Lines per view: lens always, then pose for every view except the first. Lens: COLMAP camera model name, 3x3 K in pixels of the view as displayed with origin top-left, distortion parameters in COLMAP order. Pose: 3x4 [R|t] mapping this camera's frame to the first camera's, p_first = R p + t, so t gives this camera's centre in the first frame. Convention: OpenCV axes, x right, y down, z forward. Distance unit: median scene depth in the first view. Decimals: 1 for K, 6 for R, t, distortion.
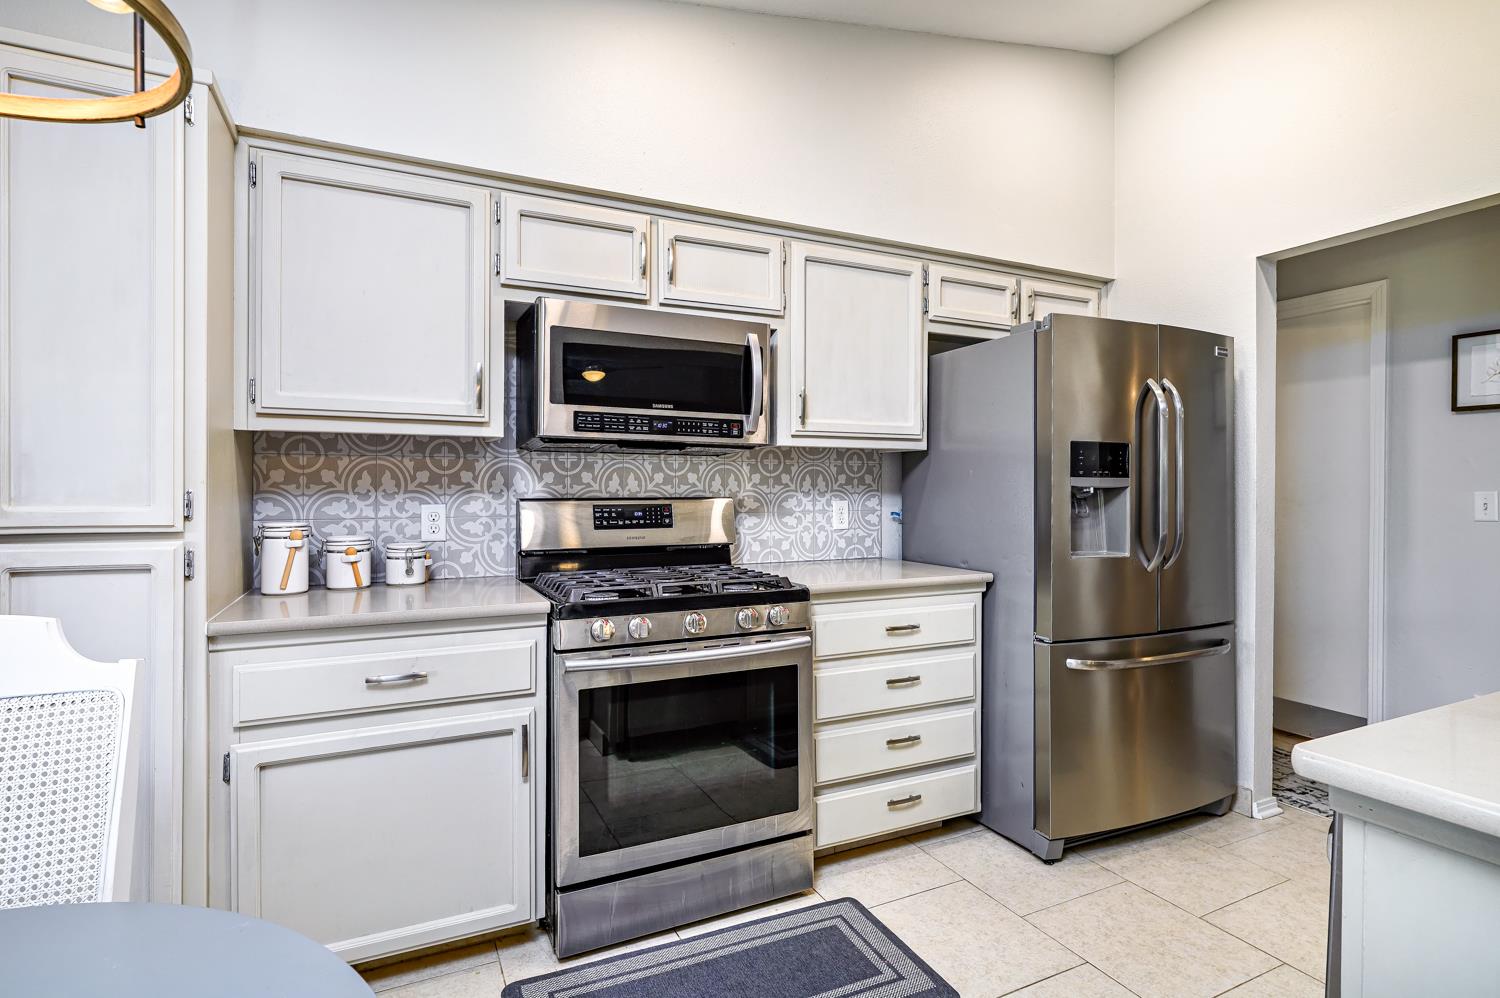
lens RADIAL K [[776.4, 0, 754.7], [0, 776.4, 487.5], [0, 0, 1]] dist [0.002459, 0.001368]
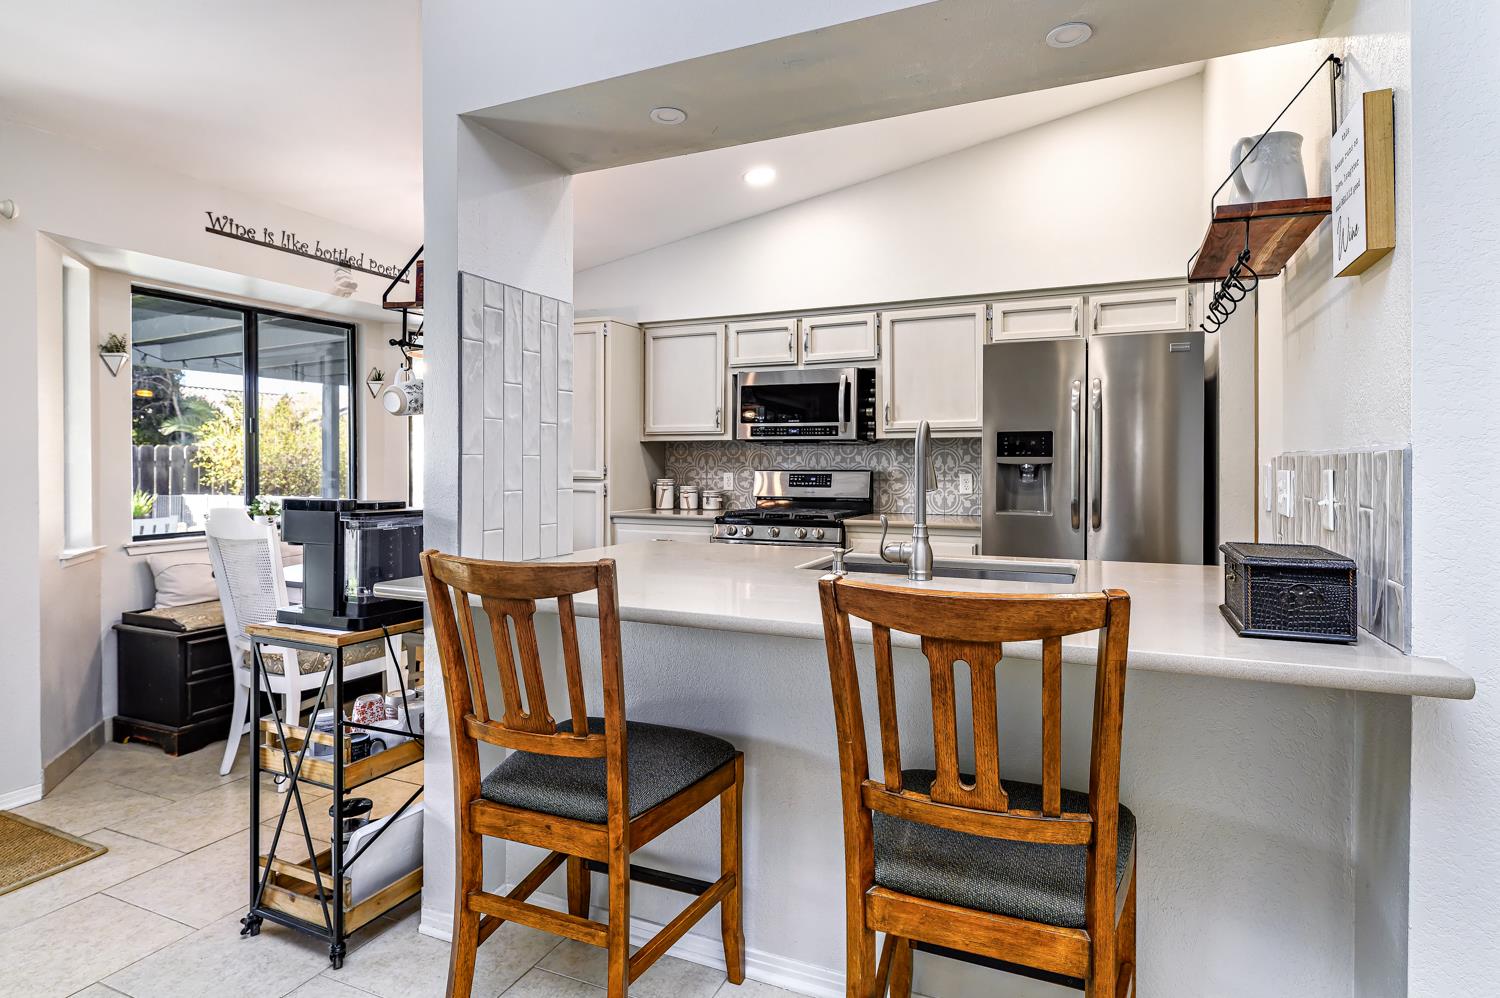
lens RADIAL K [[776.4, 0, 776.3], [0, 776.4, 468.8], [0, 0, 1]] dist [0.002459, 0.001368]
pose [[0.641837, 0.002139, -0.766838, 1.178283], [-0.002506, 0.999997, 0.000692, 0.009389], [0.766837, 0.001478, 0.641840, -0.215761]]
